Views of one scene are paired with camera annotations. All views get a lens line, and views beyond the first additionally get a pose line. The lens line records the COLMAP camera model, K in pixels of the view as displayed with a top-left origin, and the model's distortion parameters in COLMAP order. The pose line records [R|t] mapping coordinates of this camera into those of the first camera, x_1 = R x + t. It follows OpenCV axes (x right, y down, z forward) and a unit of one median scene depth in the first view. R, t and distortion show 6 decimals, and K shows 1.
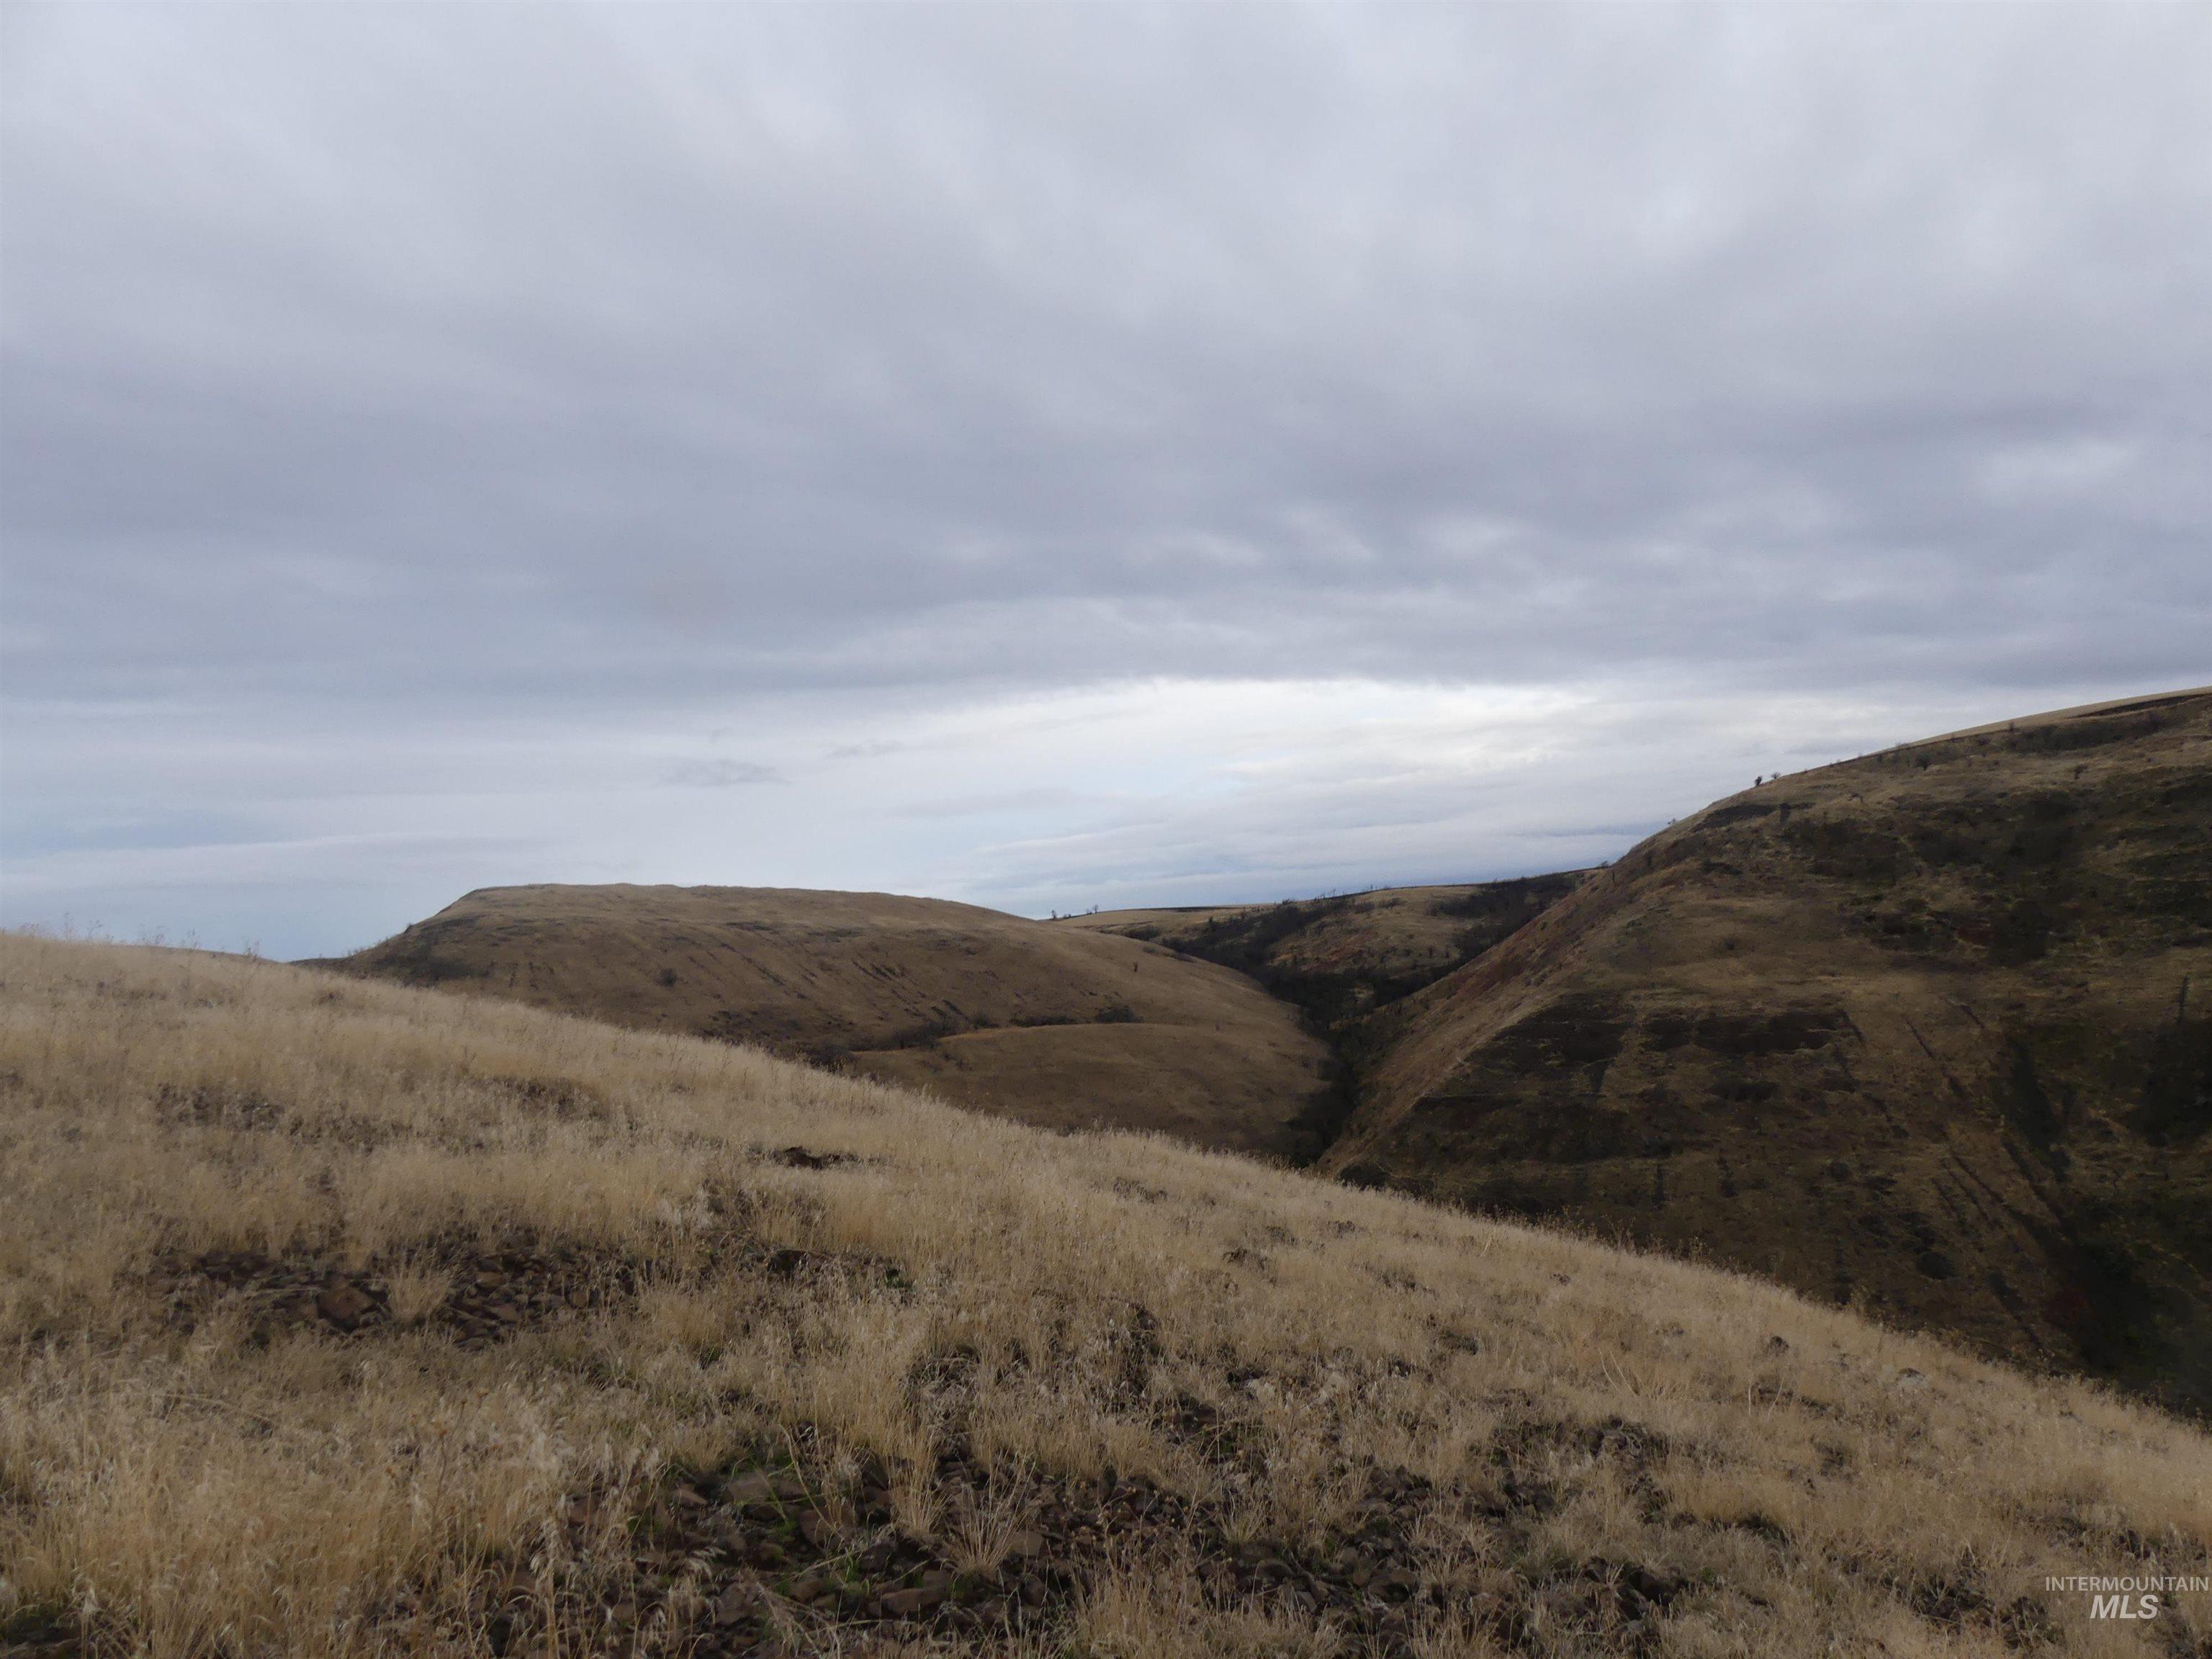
lens RADIAL K [[1666.5, 0, 1192.7], [0, 1666.5, 881.3], [0, 0, 1]] dist [0.004278, 0.005770]
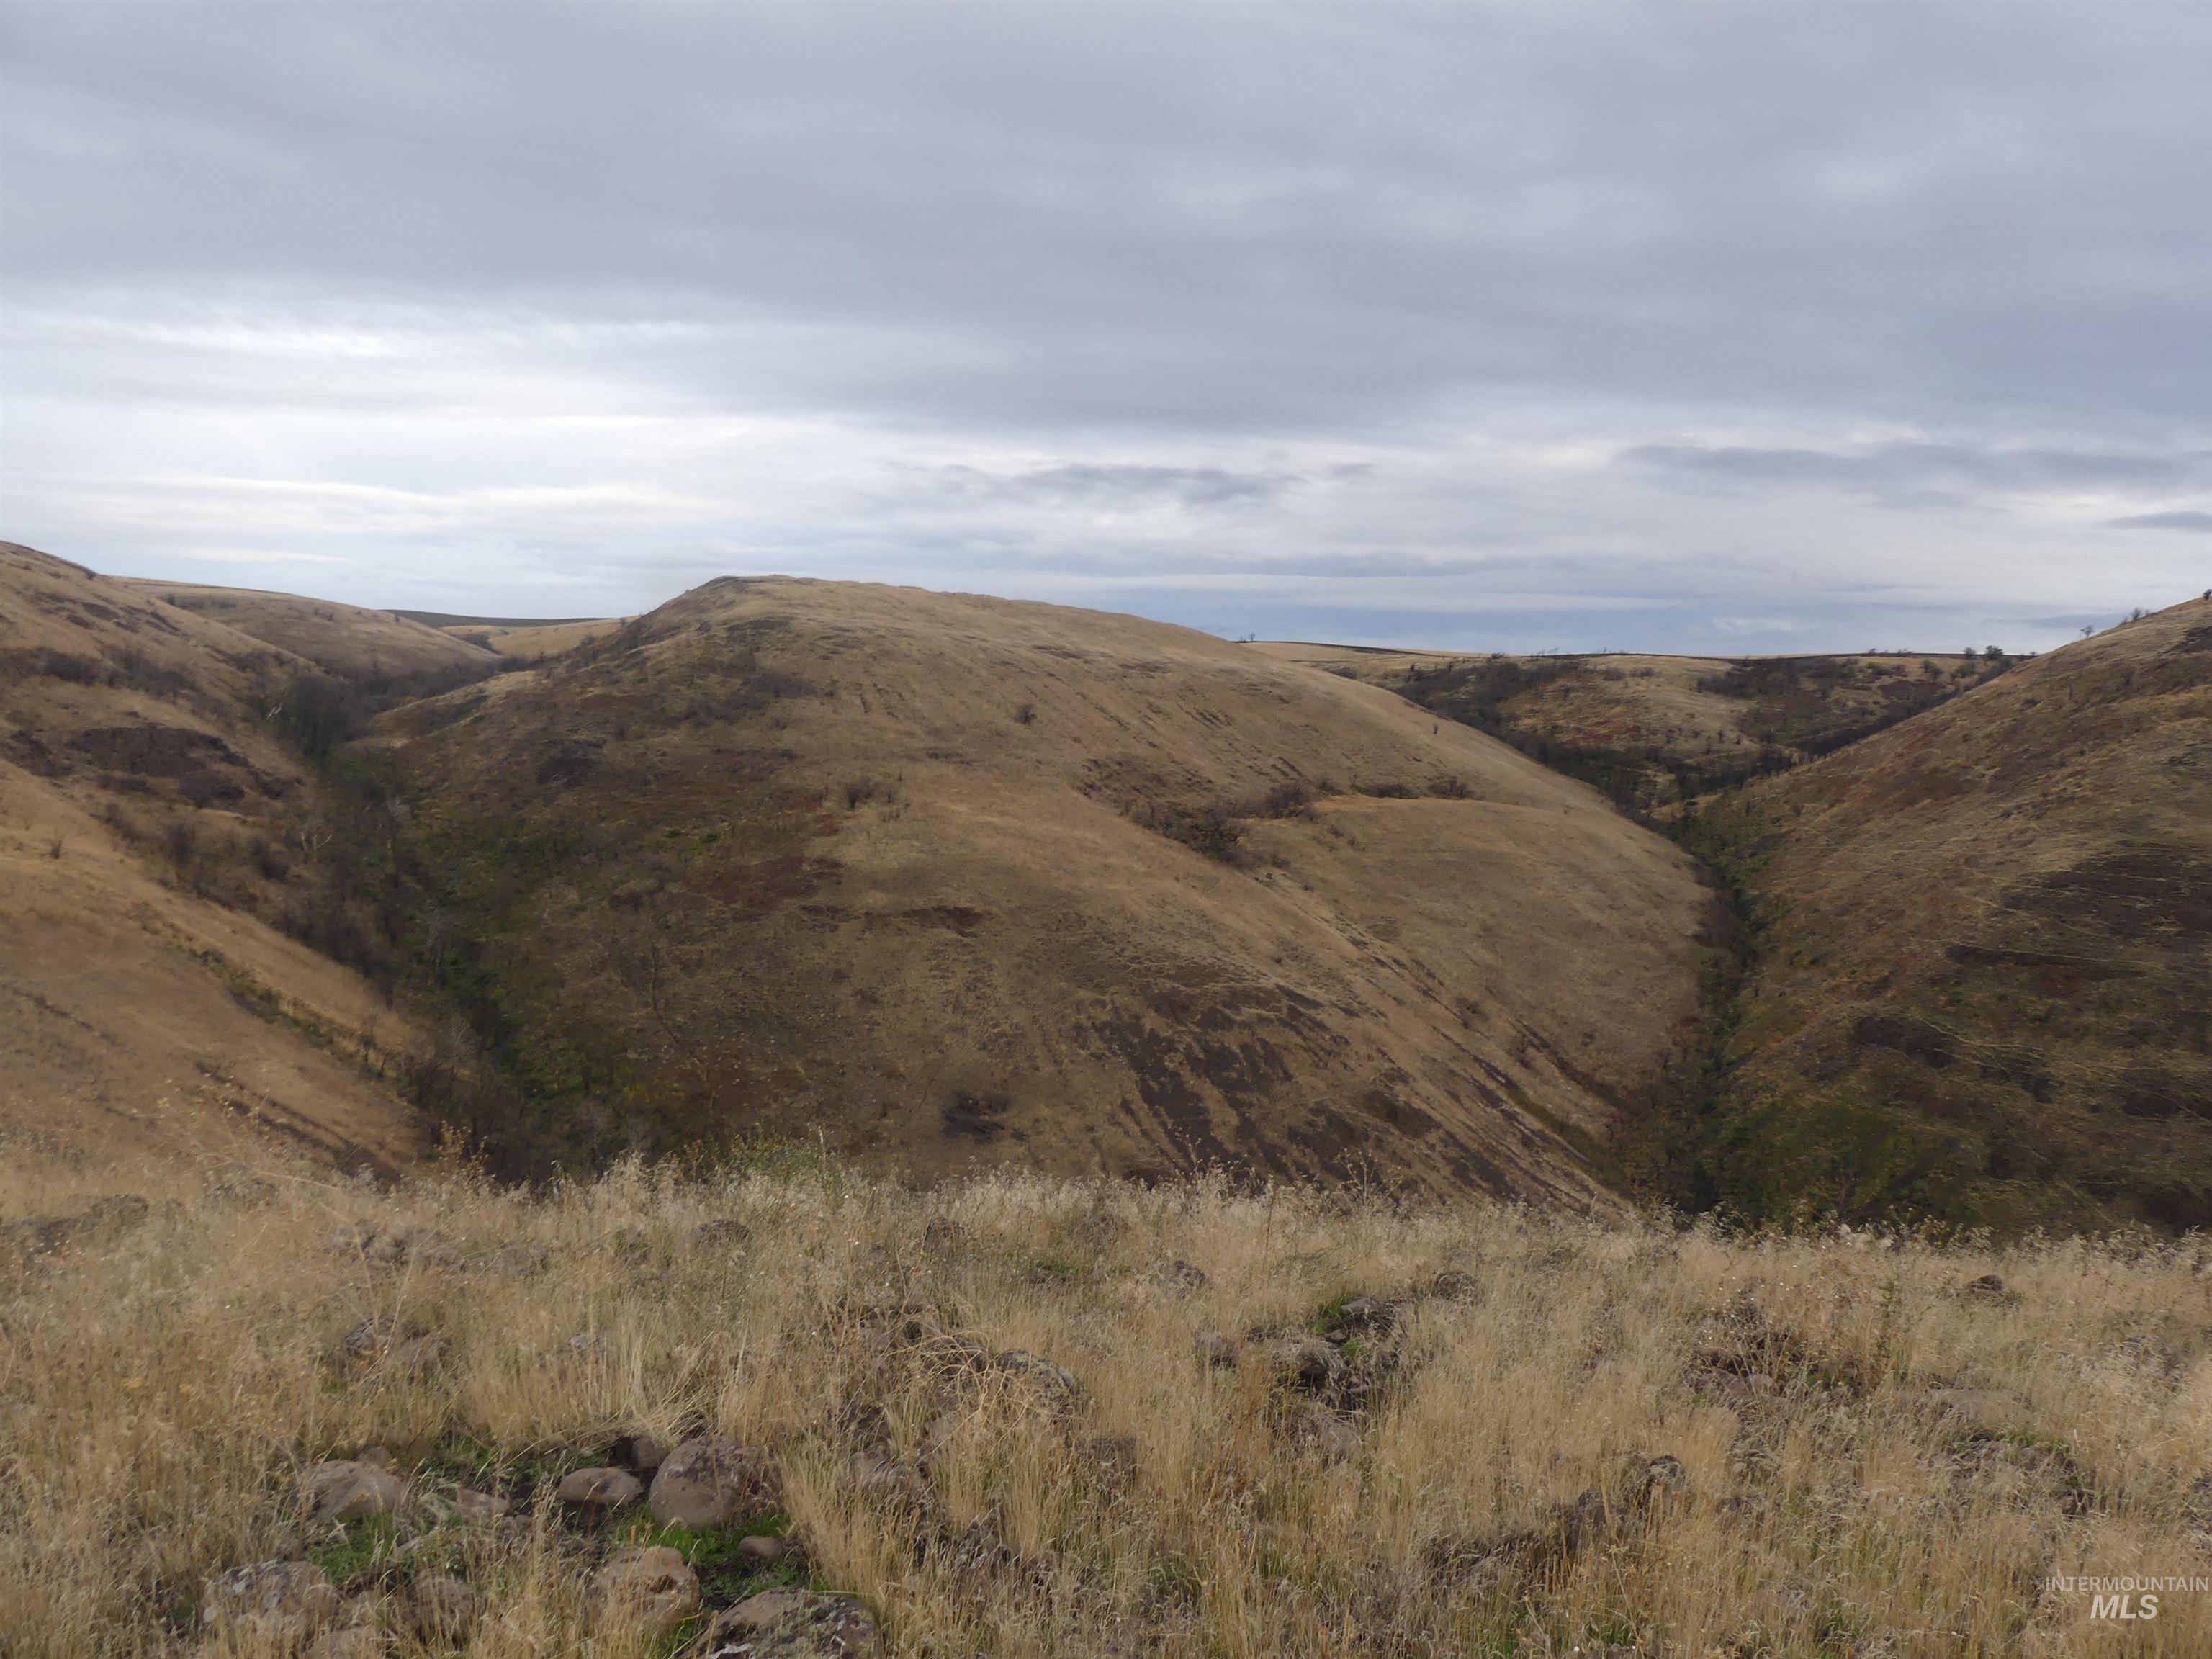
lens RADIAL K [[1635.4, 0, 1111.6], [0, 1635.4, 854.7], [0, 0, 1]] dist [-0.037943, 0.031426]
pose [[0.995688, 0.087082, 0.031981, -0.264286], [-0.091175, 0.982218, 0.164118, -0.012192], [-0.017121, -0.166326, 0.985922, 0.140926]]
